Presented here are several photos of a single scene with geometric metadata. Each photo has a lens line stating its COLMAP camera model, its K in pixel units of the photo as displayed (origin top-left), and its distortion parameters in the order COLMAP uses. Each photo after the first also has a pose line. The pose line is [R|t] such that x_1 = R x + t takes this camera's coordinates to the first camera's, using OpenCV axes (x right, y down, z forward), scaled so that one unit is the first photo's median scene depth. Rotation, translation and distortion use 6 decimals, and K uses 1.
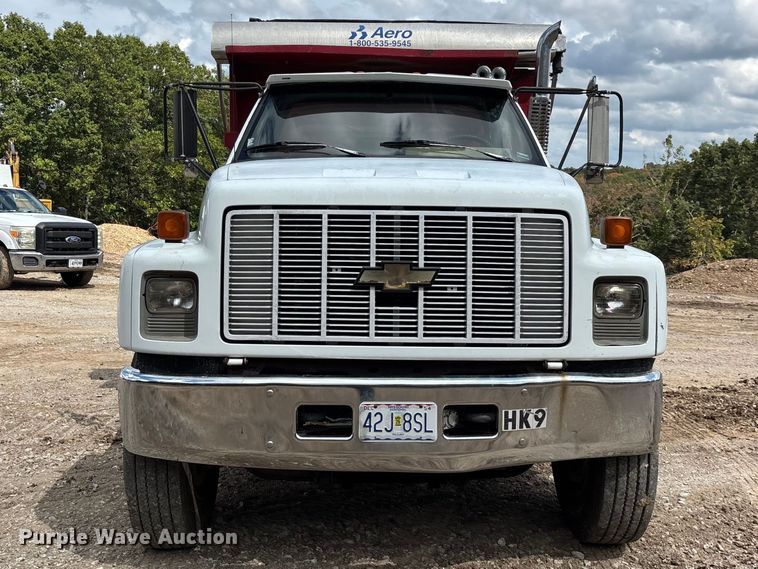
lens RADIAL K [[823.1, 0, 384.4], [0, 823.1, 265.8], [0, 0, 1]] dist [0.173849, -0.419355]
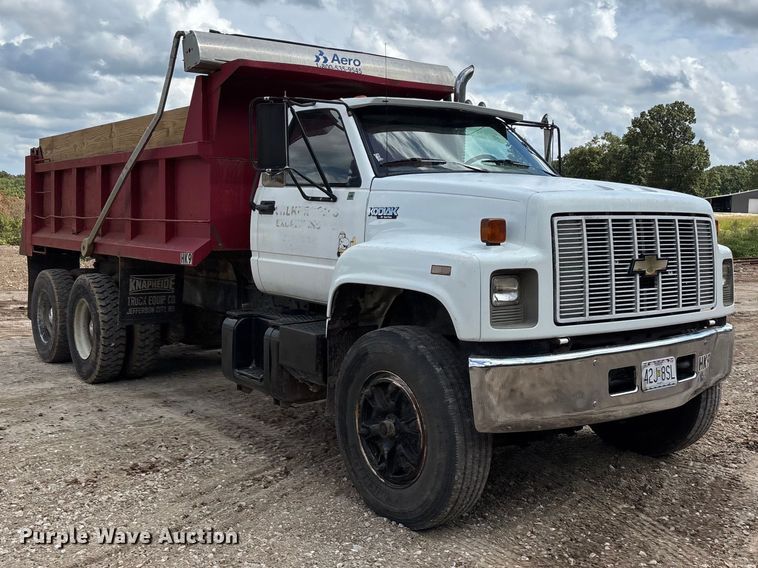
lens RADIAL K [[838.3, 0, 377.7], [0, 838.3, 210.0], [0, 0, 1]] dist [0.006346, -0.026366]
pose [[0.810445, -0.005738, 0.585787, -1.125701], [0.051018, 0.996844, -0.060820, -0.015644], [-0.583589, 0.079178, 0.808180, 0.148518]]
